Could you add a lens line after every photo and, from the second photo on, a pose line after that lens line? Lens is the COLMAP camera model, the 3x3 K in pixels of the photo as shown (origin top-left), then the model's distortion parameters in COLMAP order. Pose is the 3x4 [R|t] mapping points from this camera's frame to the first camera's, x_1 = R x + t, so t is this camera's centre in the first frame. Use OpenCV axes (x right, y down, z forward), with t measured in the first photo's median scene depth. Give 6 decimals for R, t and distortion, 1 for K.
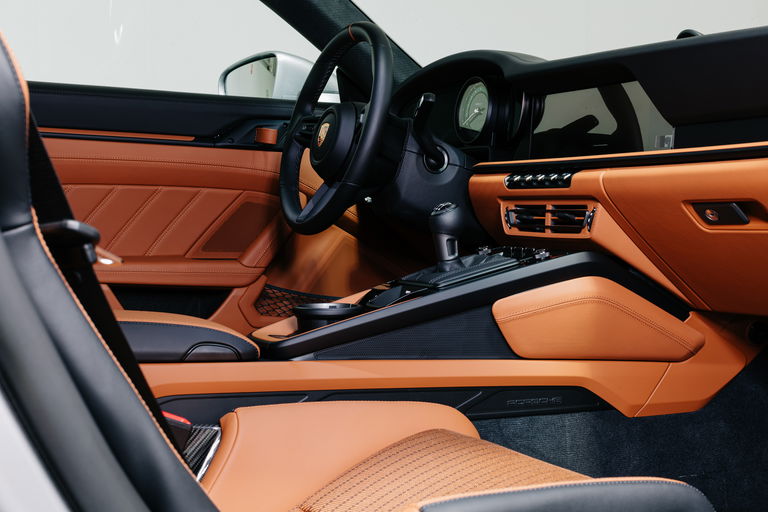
lens RADIAL K [[1136.4, 0, 371.0], [0, 1136.4, 252.9], [0, 0, 1]] dist [0.009748, 0.048919]
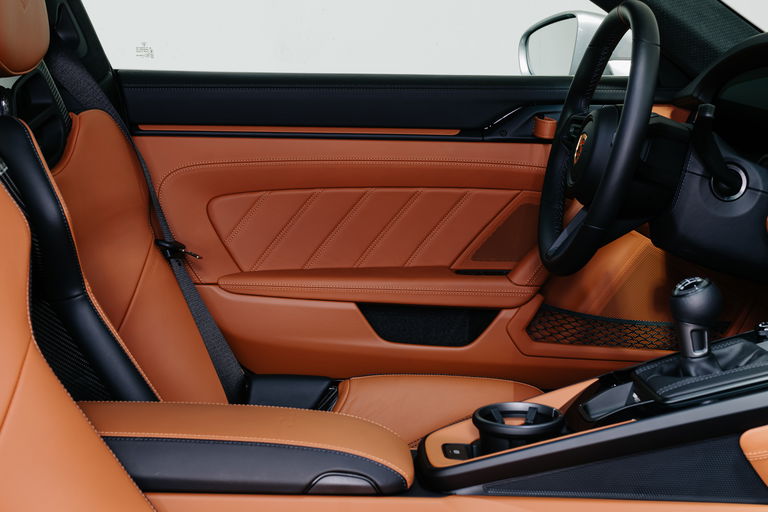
lens RADIAL K [[1136.4, 0, 371.0], [0, 1136.4, 252.9], [0, 0, 1]] dist [0.009748, 0.048919]
pose [[0.920346, 0.042727, -0.388765, 0.146207], [0.000750, 0.993820, 0.111001, -0.130687], [0.391105, -0.102451, 0.914626, 0.235168]]
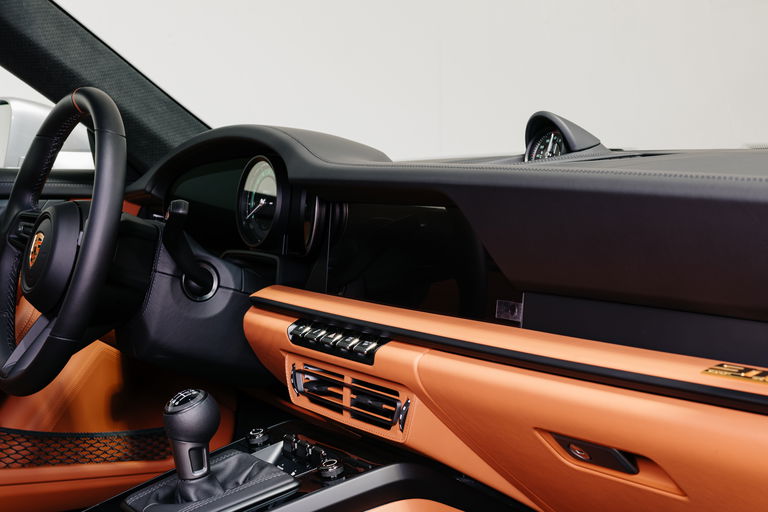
lens RADIAL K [[1136.4, 0, 371.0], [0, 1136.4, 252.9], [0, 0, 1]] dist [0.009748, 0.048919]
pose [[0.993333, -0.017109, 0.114000, 0.090181], [0.013100, 0.999272, 0.035820, -0.135833], [-0.114530, -0.034088, 0.992835, 0.308007]]
